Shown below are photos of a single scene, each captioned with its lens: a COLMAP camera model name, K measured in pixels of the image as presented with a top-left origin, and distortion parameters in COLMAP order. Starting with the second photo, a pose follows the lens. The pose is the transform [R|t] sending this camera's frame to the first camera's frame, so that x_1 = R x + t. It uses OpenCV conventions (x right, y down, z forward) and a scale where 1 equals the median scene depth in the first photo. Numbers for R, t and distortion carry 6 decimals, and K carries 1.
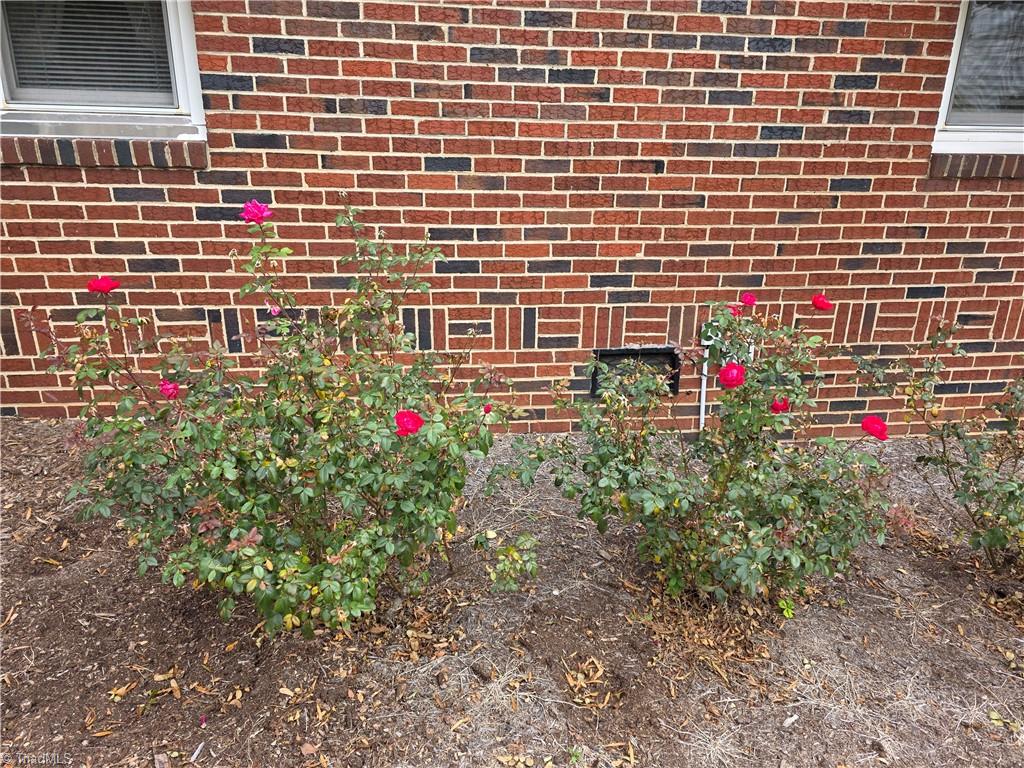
lens RADIAL K [[692.0, 0, 507.4], [0, 692.0, 376.7], [0, 0, 1]] dist [0.053173, -0.039702]
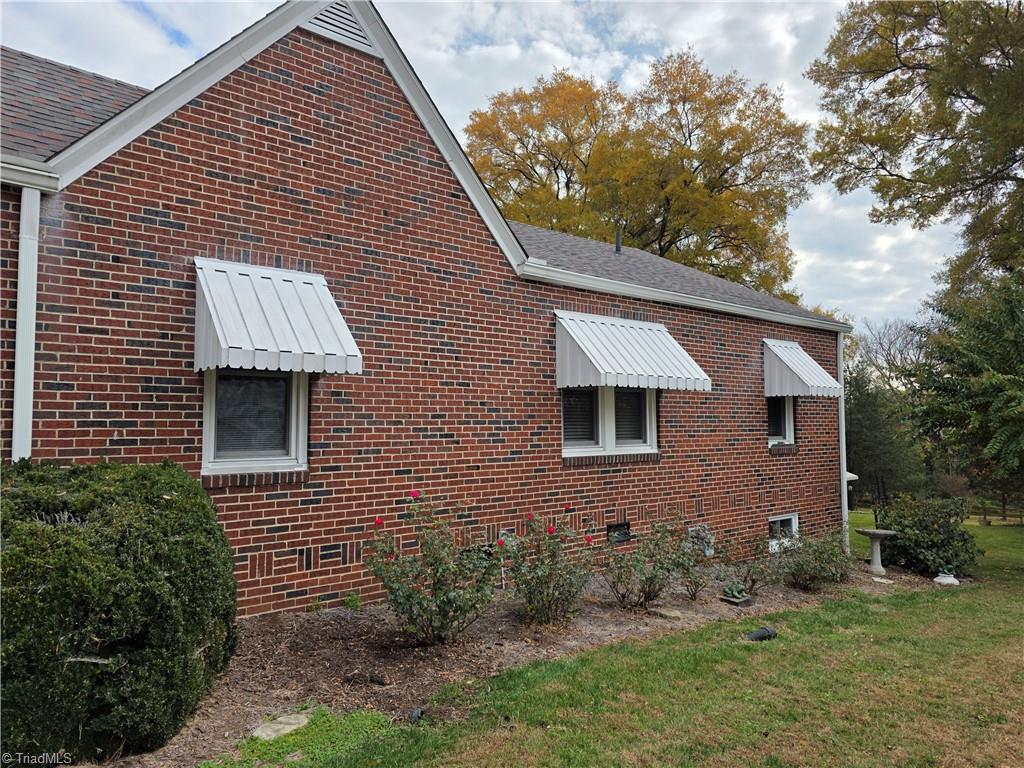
lens RADIAL K [[692.0, 0, 515.9], [0, 692.0, 385.5], [0, 0, 1]] dist [0.053173, -0.039702]
pose [[0.836516, 0.005675, 0.547913, -1.058807], [0.198652, 0.928776, -0.312908, 0.233113], [-0.510664, 0.370597, 0.775809, -1.129284]]
